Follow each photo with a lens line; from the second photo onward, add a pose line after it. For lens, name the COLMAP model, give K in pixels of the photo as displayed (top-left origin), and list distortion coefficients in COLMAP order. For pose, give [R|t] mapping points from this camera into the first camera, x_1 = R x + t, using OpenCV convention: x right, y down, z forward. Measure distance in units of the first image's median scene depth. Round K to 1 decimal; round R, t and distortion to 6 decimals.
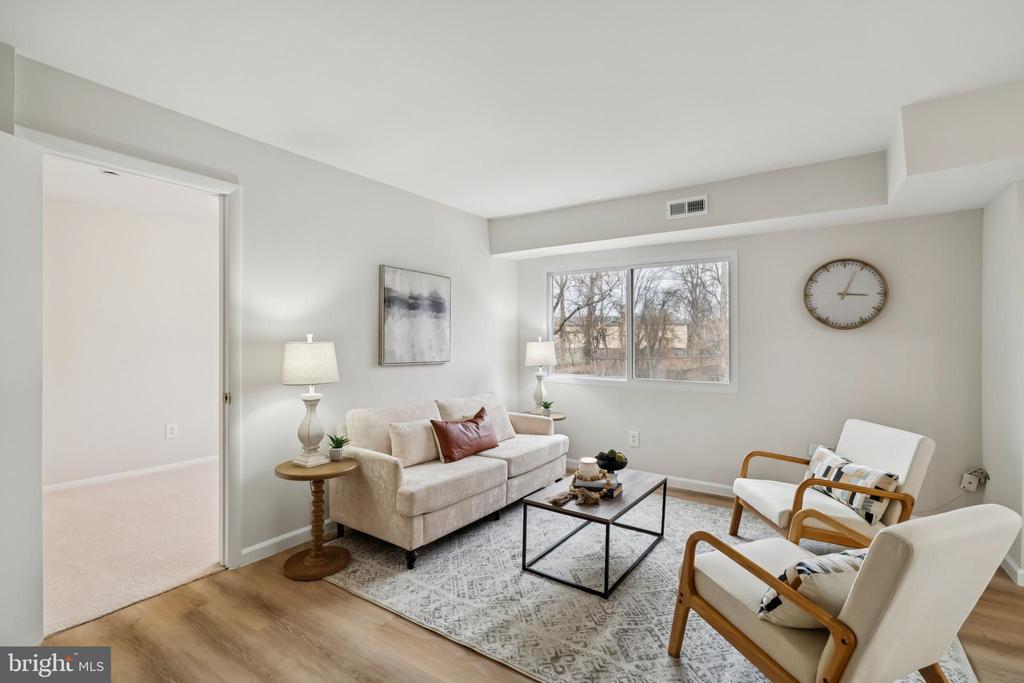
lens RADIAL K [[473.5, 0, 510.0], [0, 473.5, 342.7], [0, 0, 1]] dist [0.008376, -0.000413]
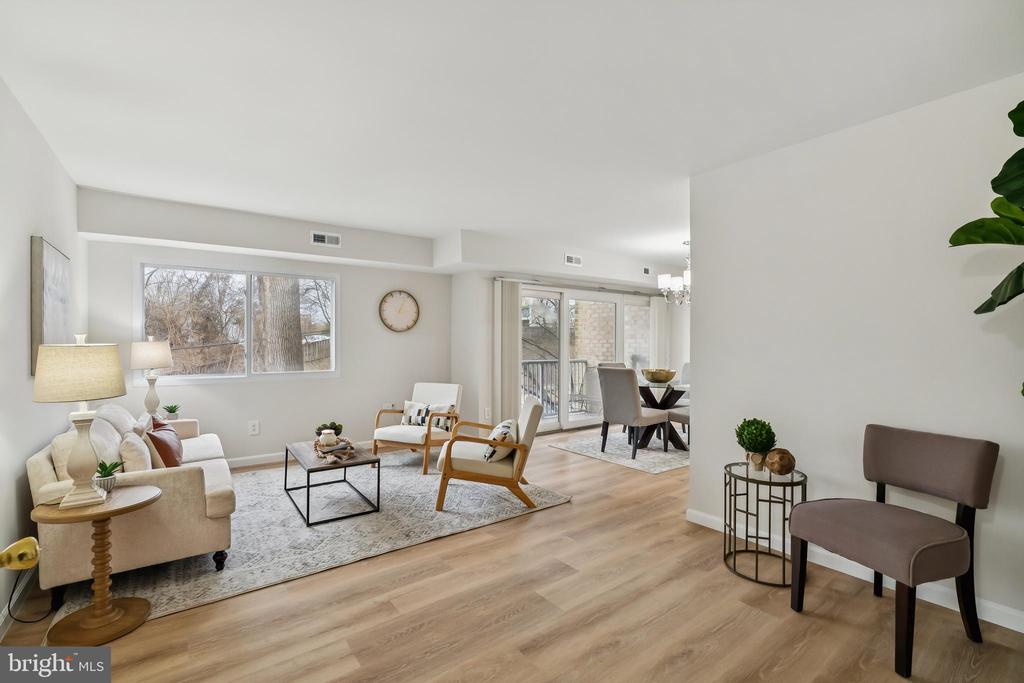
lens RADIAL K [[473.5, 0, 513.2], [0, 473.5, 344.7], [0, 0, 1]] dist [0.008376, -0.000413]
pose [[0.325634, -0.014800, 0.945380, -0.918721], [0.003970, 0.999890, 0.014286, -0.007938], [-0.945488, -0.000899, 0.325657, 0.090446]]
